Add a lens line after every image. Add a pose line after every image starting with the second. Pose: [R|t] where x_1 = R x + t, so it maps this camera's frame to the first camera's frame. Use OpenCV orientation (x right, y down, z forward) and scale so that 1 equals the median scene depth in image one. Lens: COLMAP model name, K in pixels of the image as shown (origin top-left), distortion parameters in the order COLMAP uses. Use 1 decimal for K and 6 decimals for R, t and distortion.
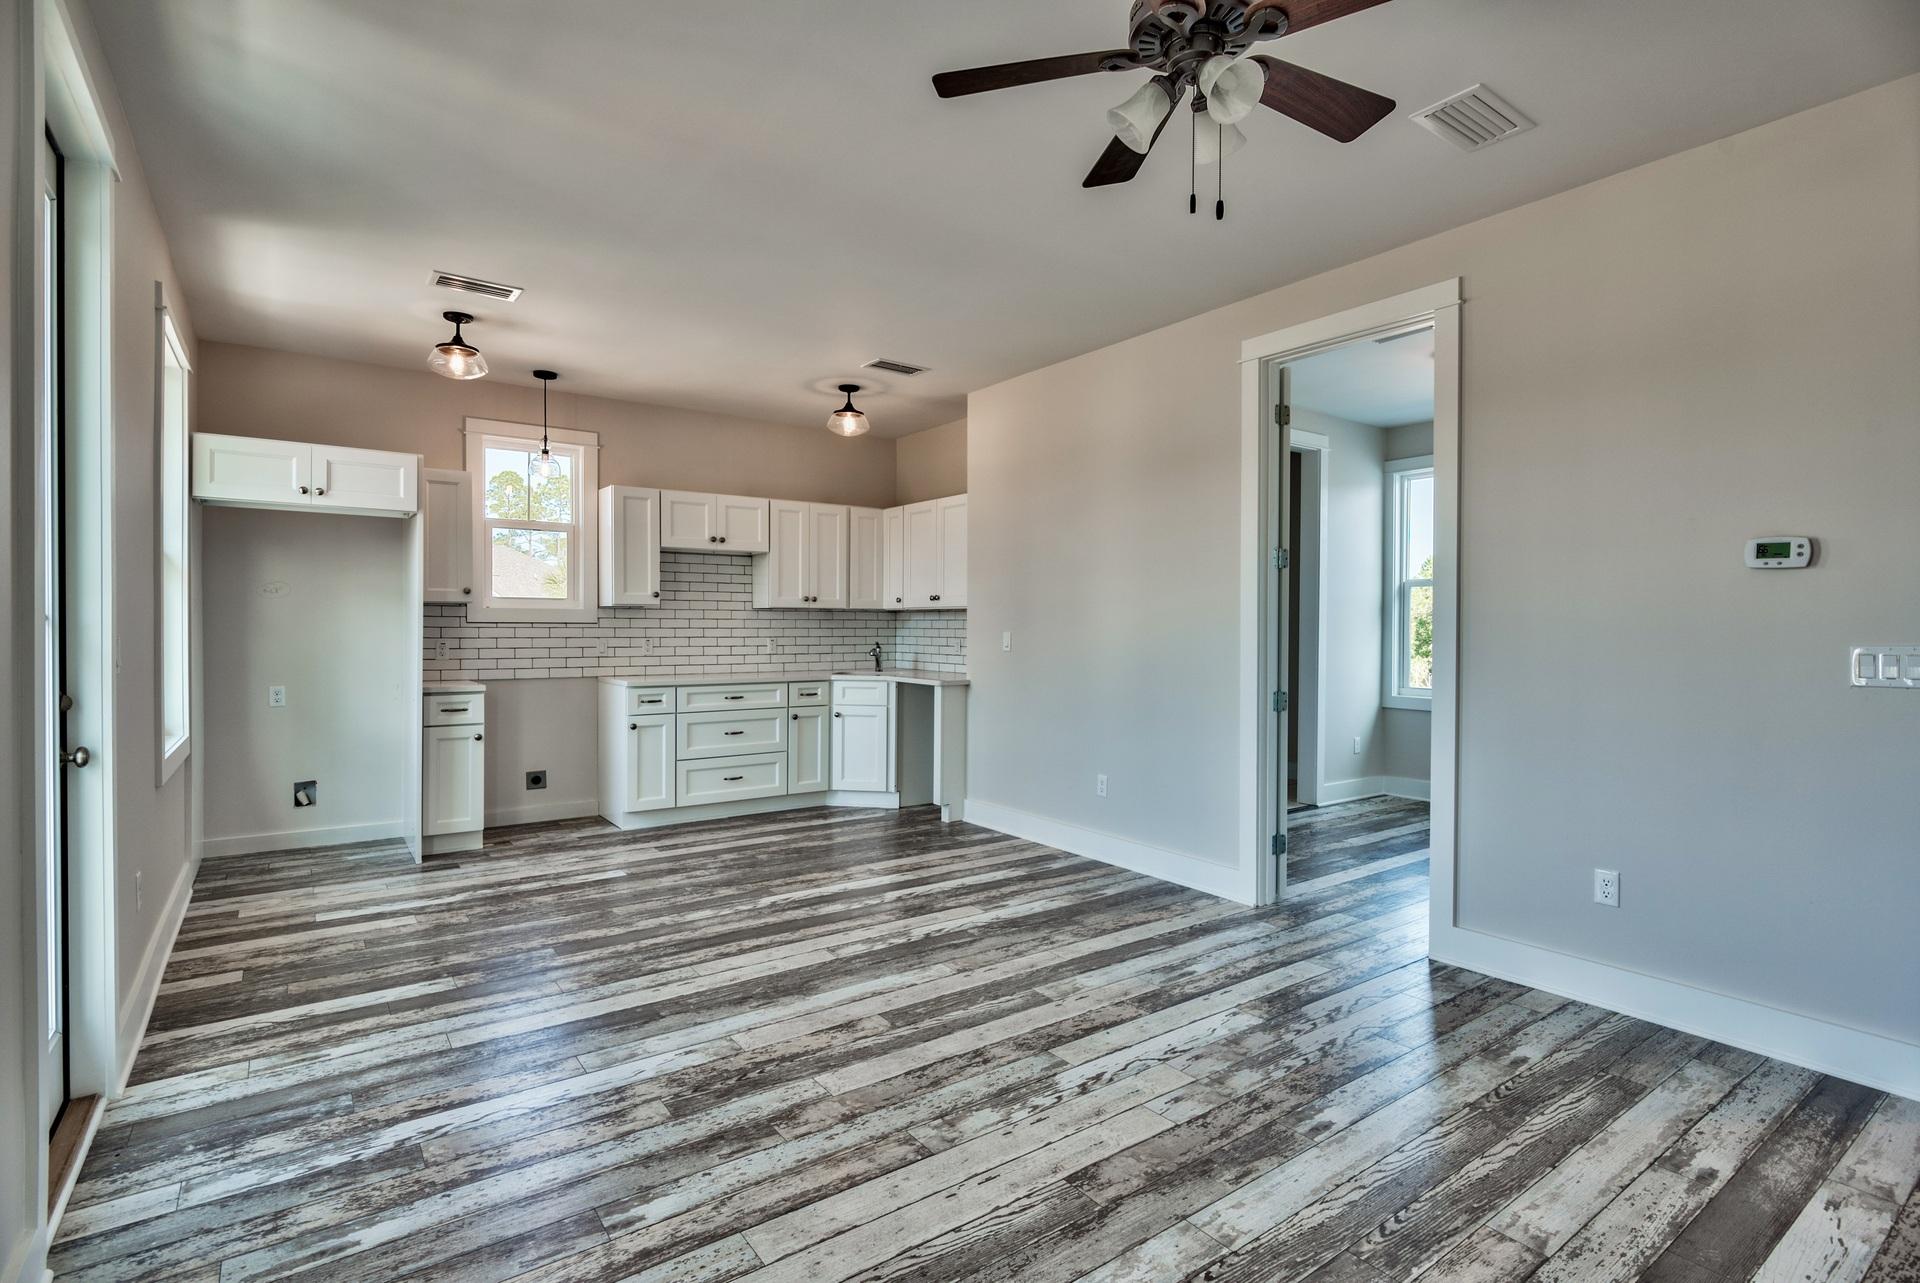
lens RADIAL K [[911.7, 0, 927.1], [0, 911.7, 625.2], [0, 0, 1]] dist [0.000894, 0.000083]
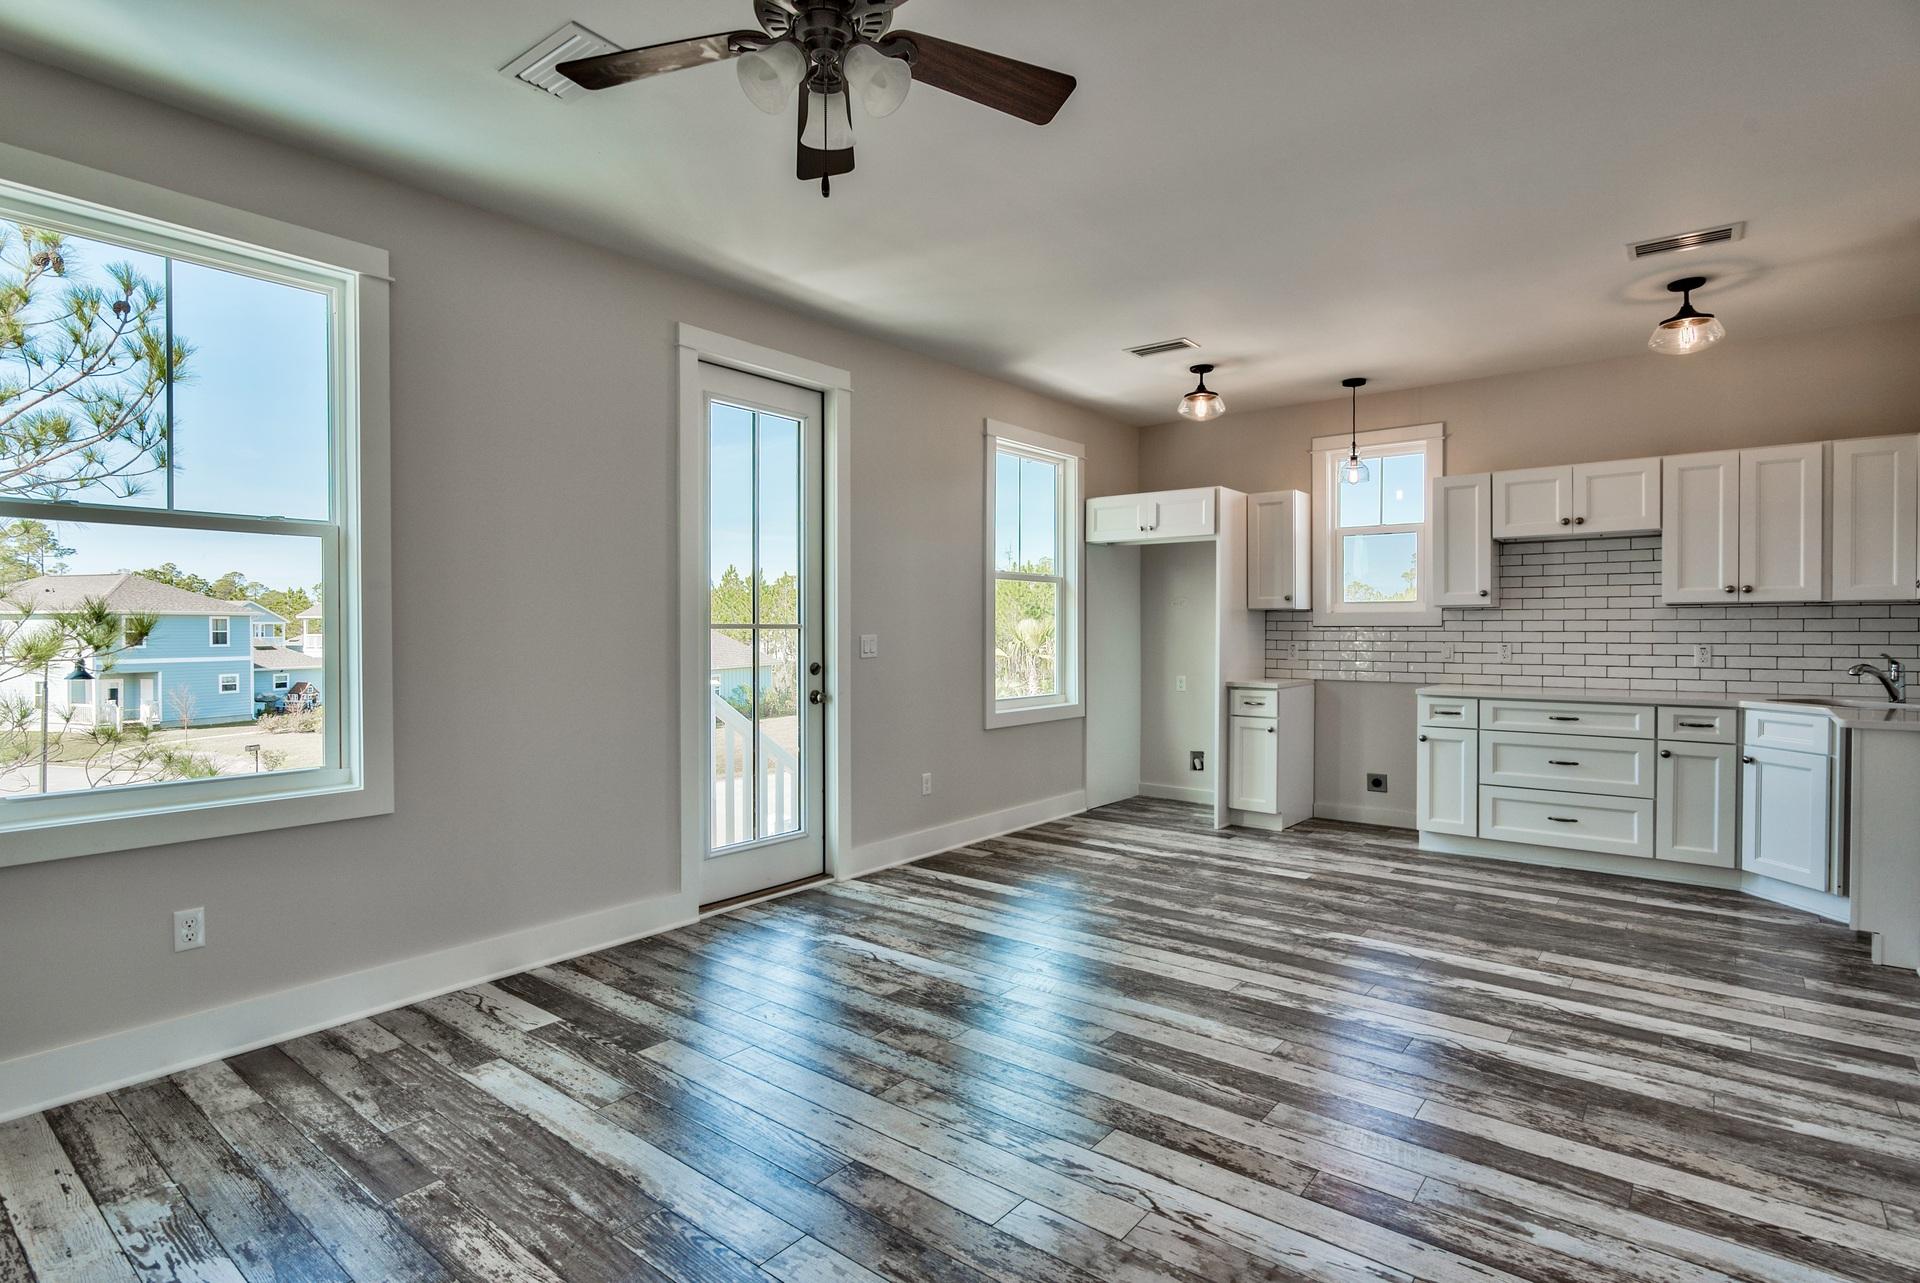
lens RADIAL K [[938.2, 0, 1012.5], [0, 938.2, 638.3], [0, 0, 1]] dist [-0.000216, 0.000191]
pose [[0.316103, 0.006149, -0.948705, 0.493749], [0.003965, 0.999962, 0.007803, 0.000884], [0.948717, -0.006228, 0.316066, 0.337699]]
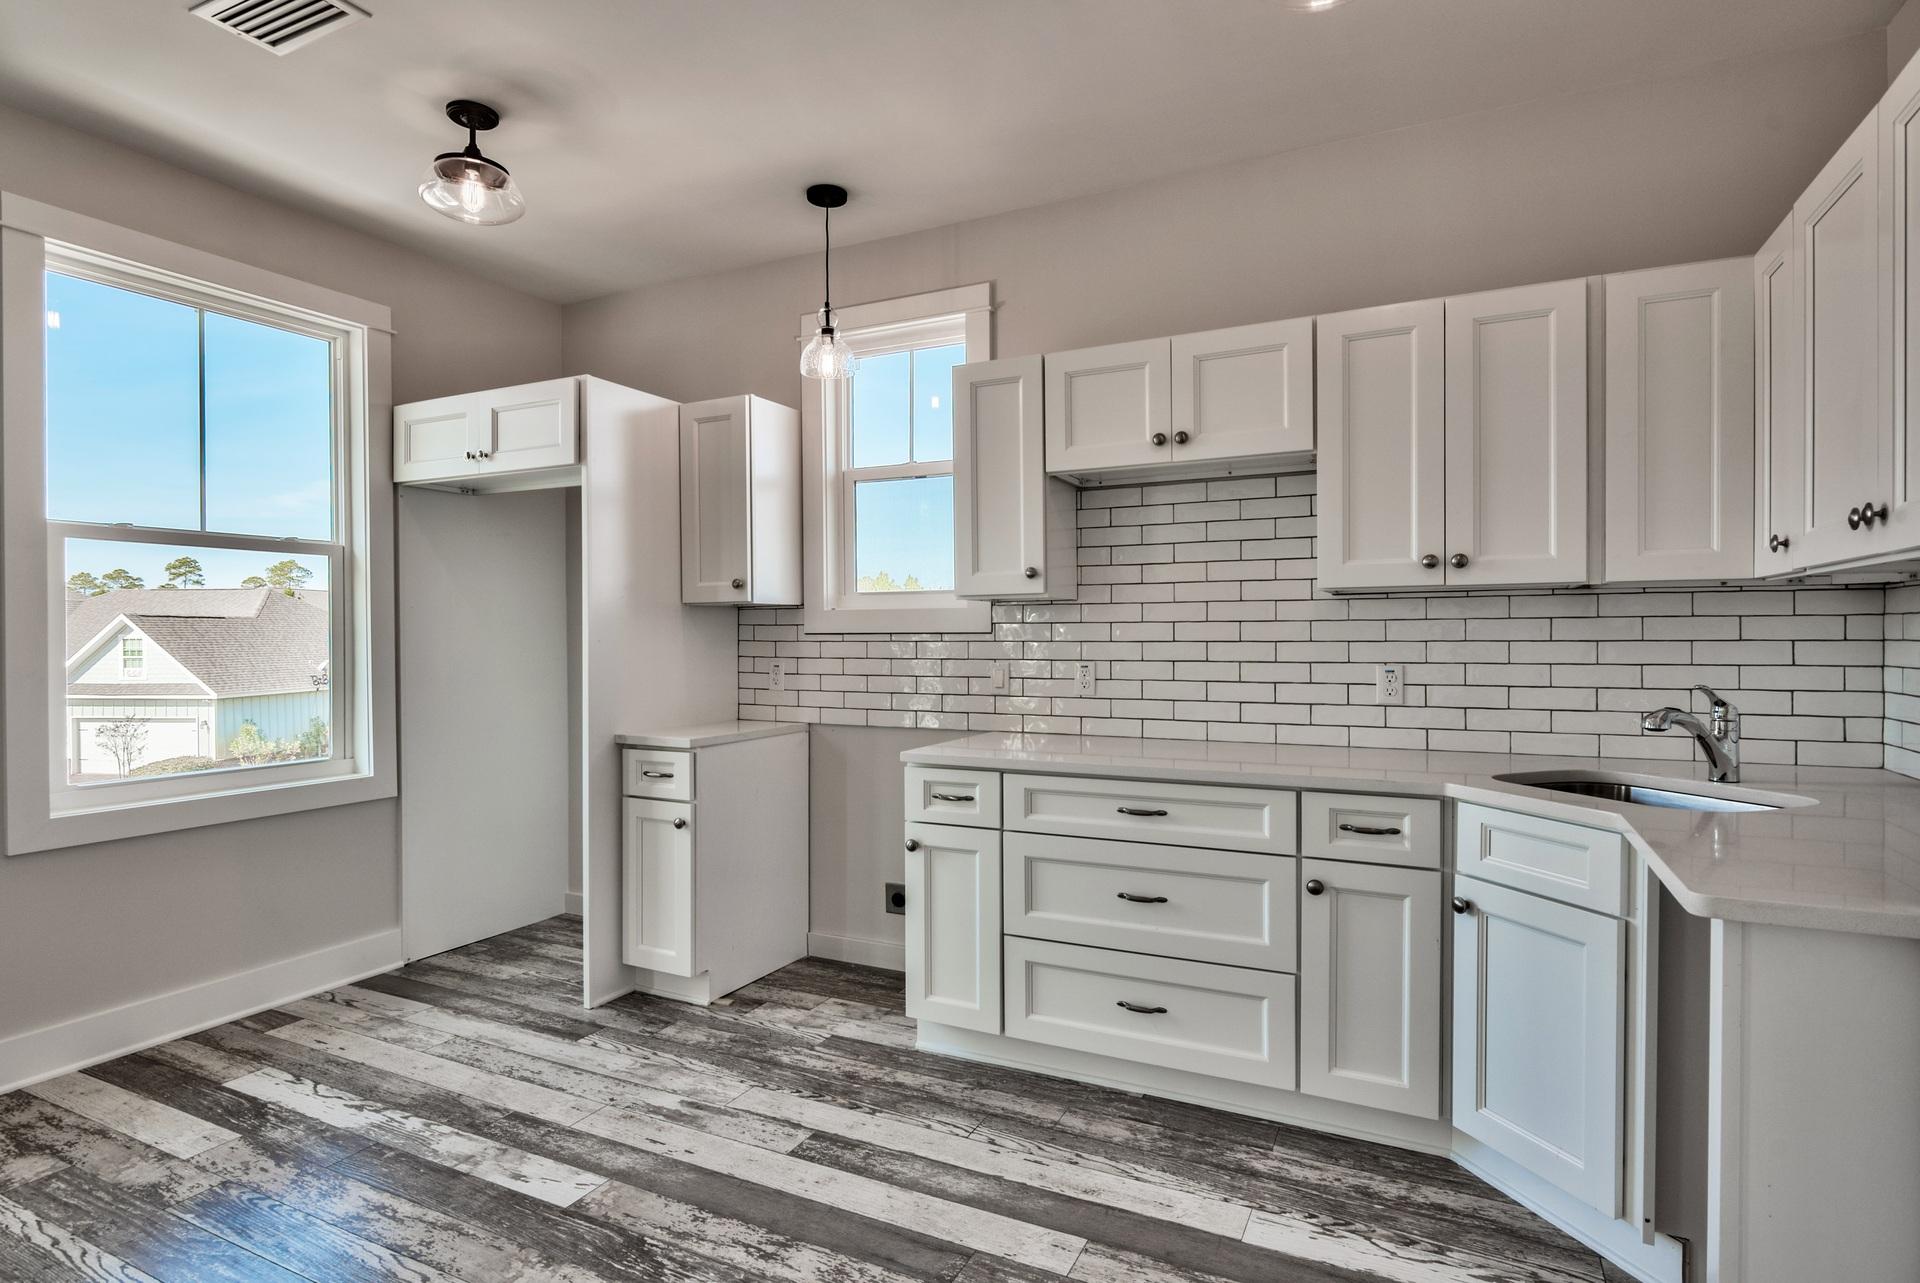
lens RADIAL K [[932.5, 0, 960.0], [0, 932.5, 641.5], [0, 0, 1]] dist [-0.000642, 0.000261]
pose [[0.470296, 0.000961, -0.882508, 0.143686], [0.007713, 0.999957, 0.005200, -0.000278], [0.882475, -0.009252, 0.470269, 0.870816]]
